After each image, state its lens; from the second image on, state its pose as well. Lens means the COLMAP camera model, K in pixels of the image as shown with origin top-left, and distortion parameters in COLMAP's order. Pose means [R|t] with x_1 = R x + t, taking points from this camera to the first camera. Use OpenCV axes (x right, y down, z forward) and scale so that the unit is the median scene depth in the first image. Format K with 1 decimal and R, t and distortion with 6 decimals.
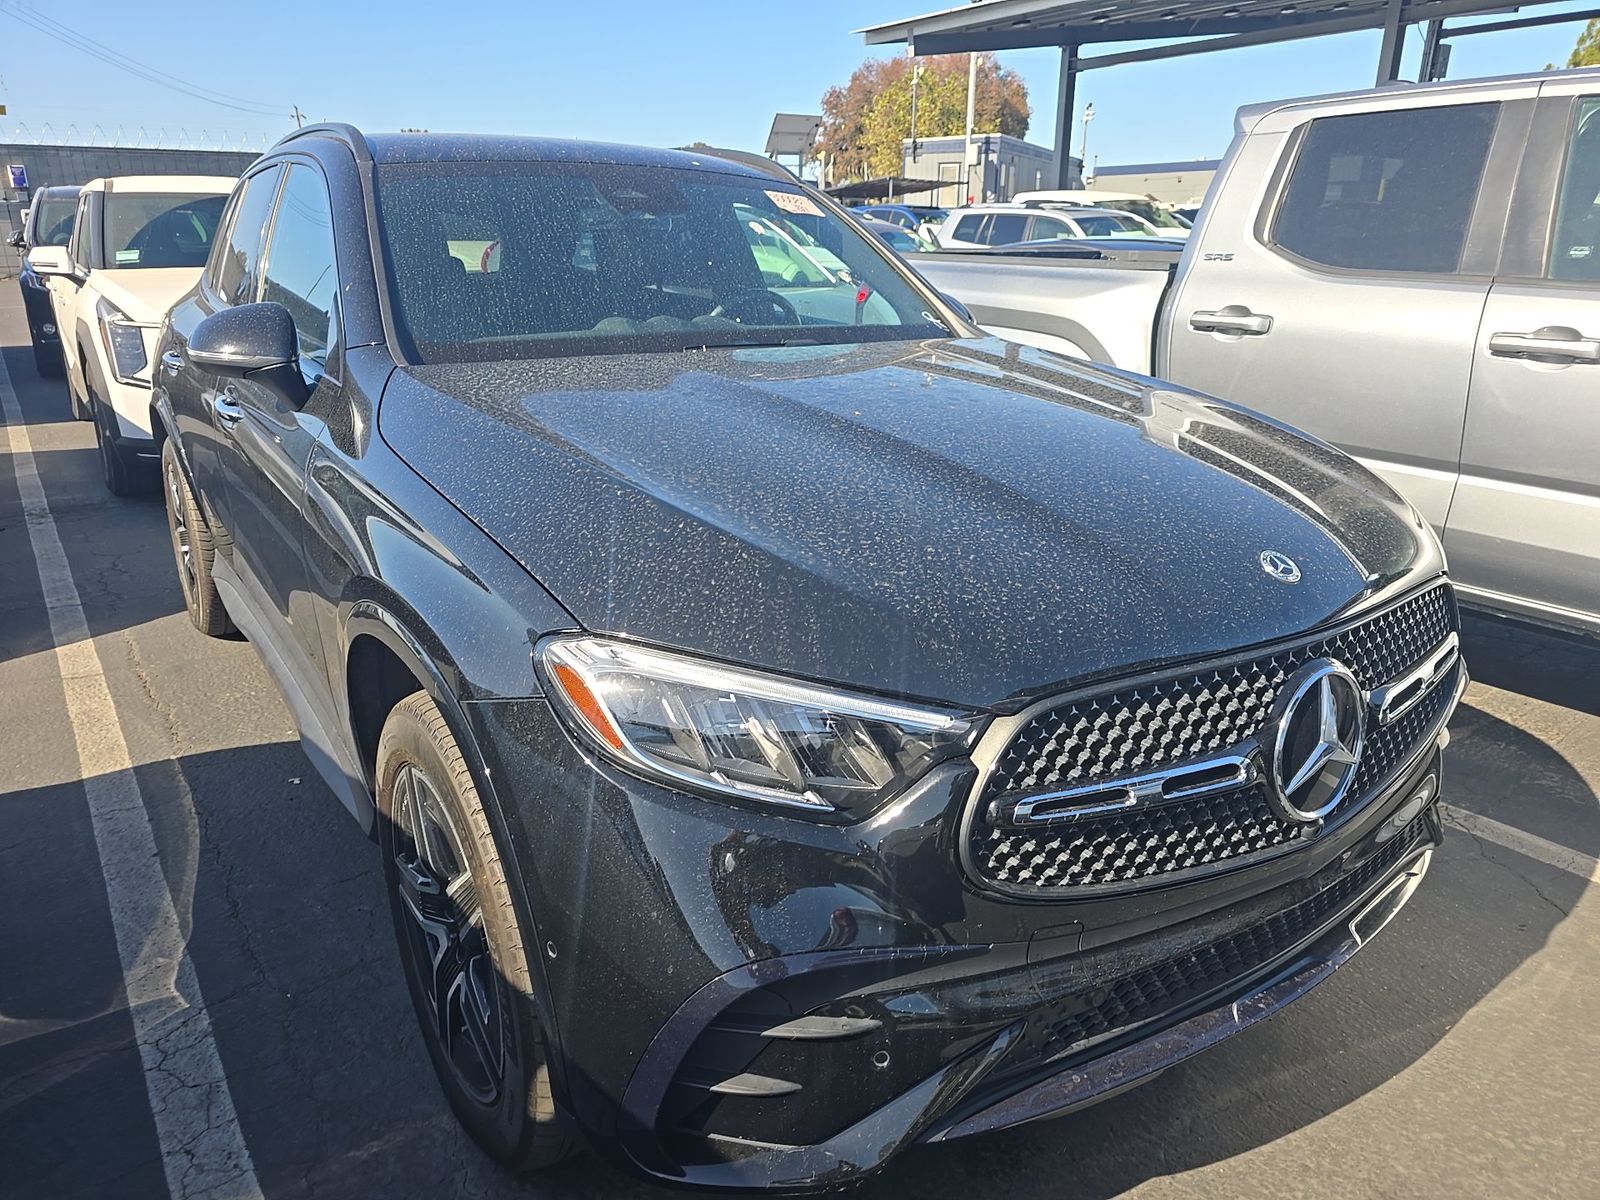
lens RADIAL K [[1067.6, 0, 800.0], [0, 1067.6, 600.0], [0, 0, 1]] dist [0.003810, -0.001326]
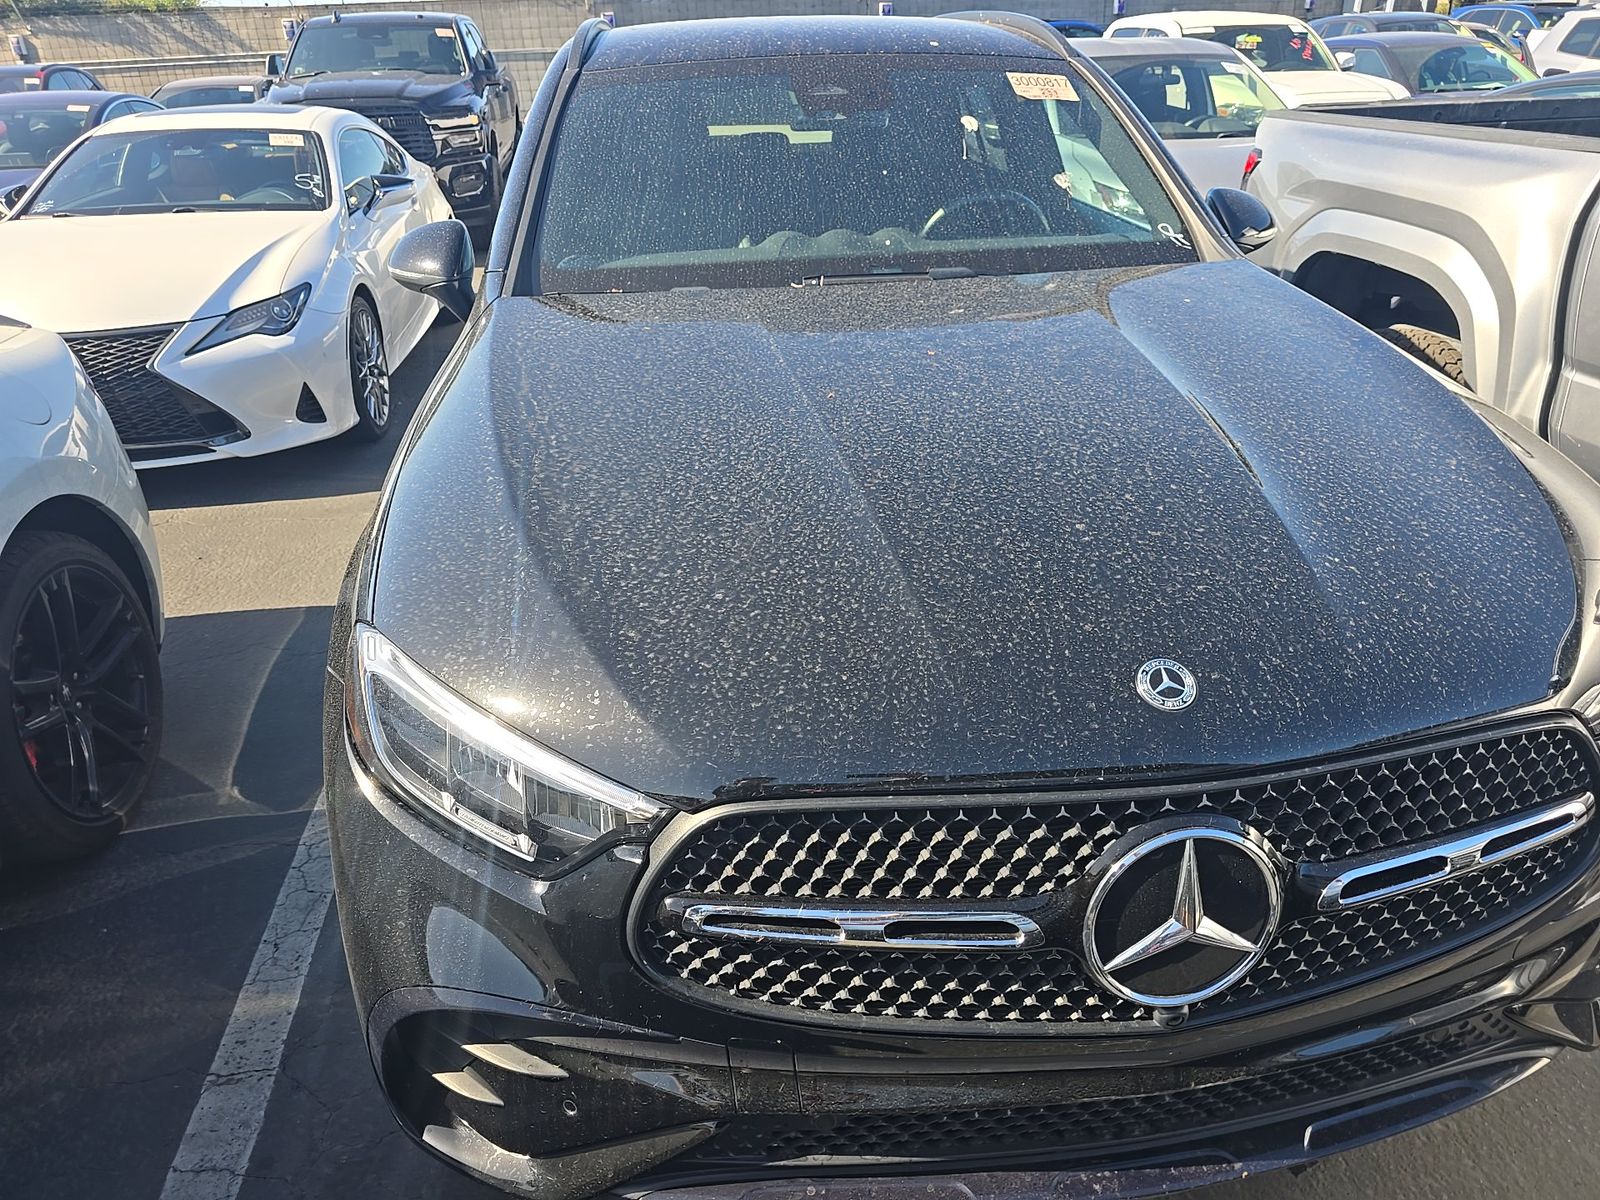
lens RADIAL K [[1054.2, 0, 800.0], [0, 1054.2, 600.0], [0, 0, 1]] dist [0.005475, -0.001932]
pose [[0.899806, 0.165282, -0.403770, 0.523411], [-0.106063, 0.980569, 0.165030, -0.190275], [0.423201, -0.105670, 0.899853, 0.237323]]
